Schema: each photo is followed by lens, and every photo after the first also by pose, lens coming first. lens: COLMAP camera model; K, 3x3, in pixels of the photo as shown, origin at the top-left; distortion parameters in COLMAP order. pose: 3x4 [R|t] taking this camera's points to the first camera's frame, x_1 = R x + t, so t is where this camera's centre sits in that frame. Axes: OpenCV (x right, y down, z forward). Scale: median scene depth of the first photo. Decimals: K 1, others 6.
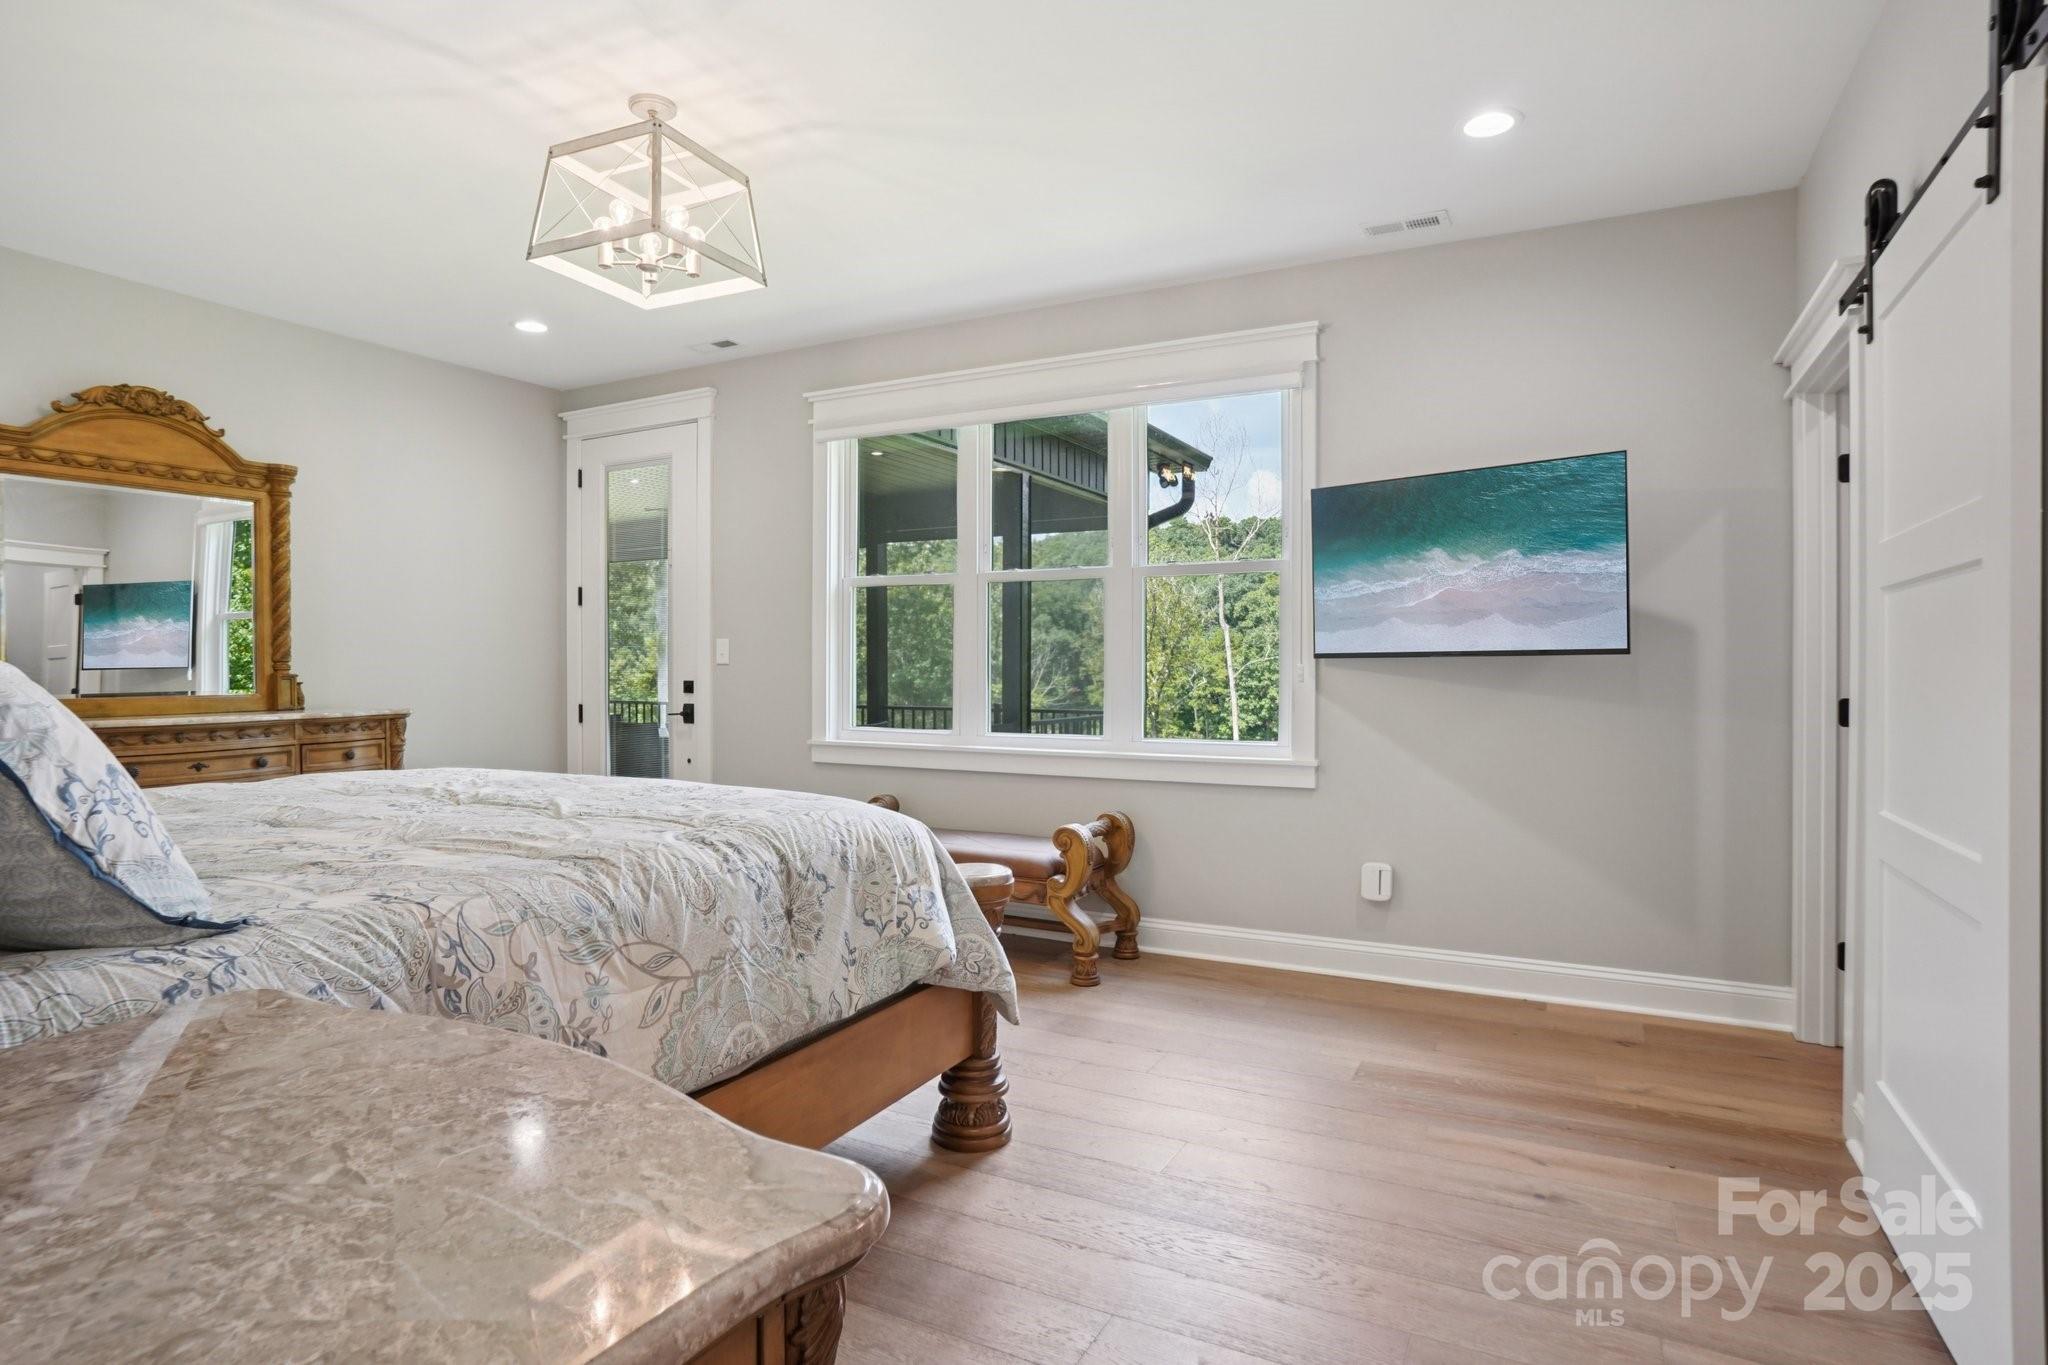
lens RADIAL K [[1082.2, 0, 1024.0], [0, 1082.2, 682.5], [0, 0, 1]] dist [-0.052882, 0.027514]
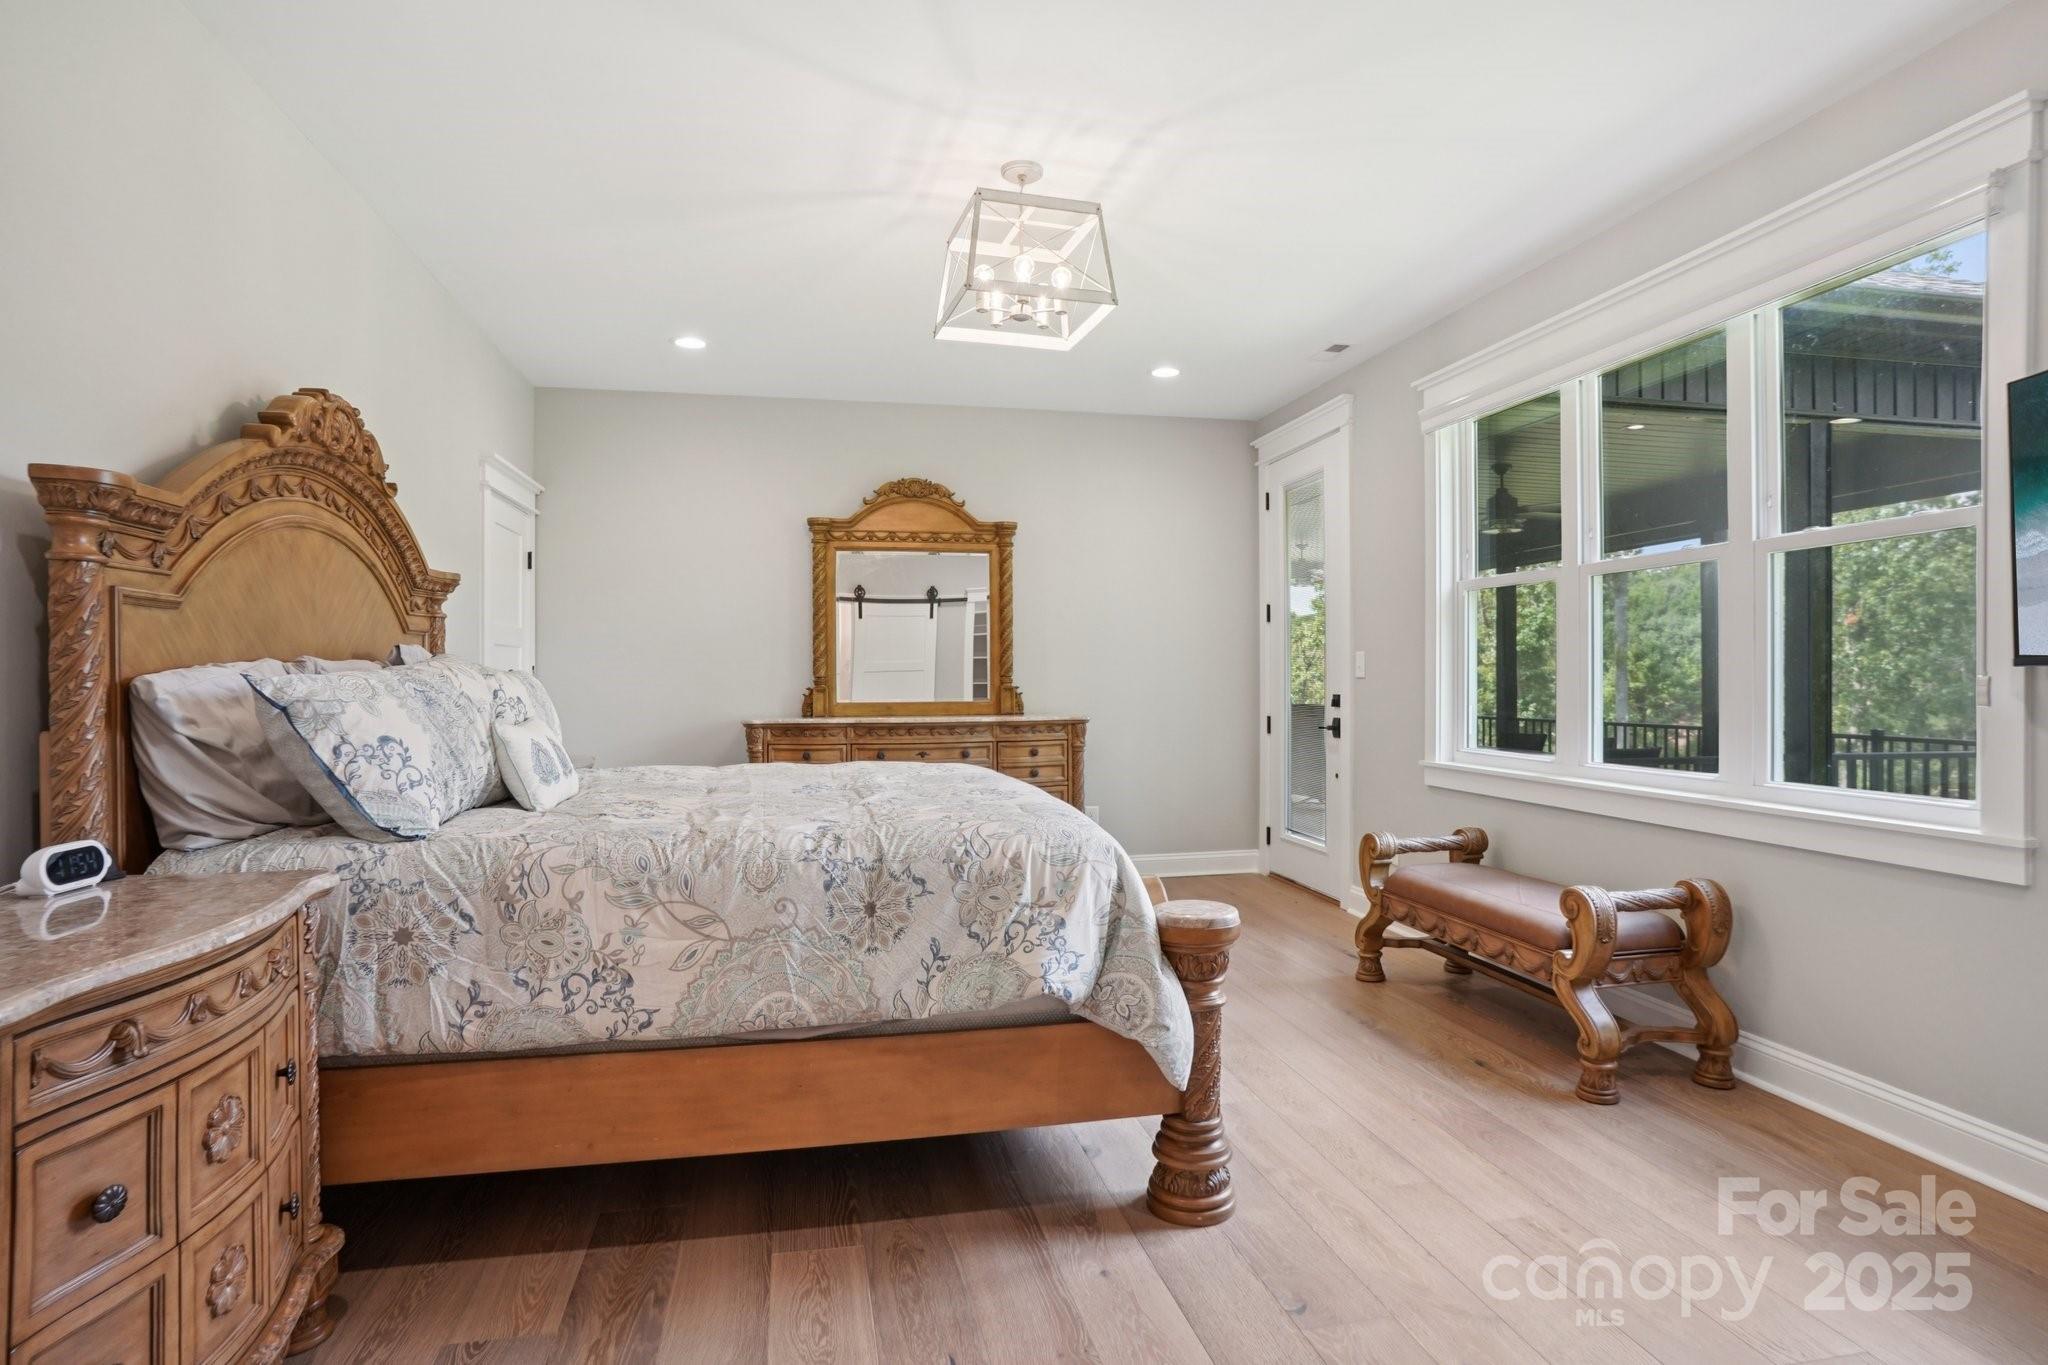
lens RADIAL K [[1080.2, 0, 1030.6], [0, 1080.2, 688.6], [0, 0, 1]] dist [-0.072799, 0.046045]
pose [[0.649029, 0.005470, -0.760744, 0.360888], [-0.011127, 0.999935, -0.002303, -0.002423], [0.760682, 0.009960, 0.649048, 0.215251]]
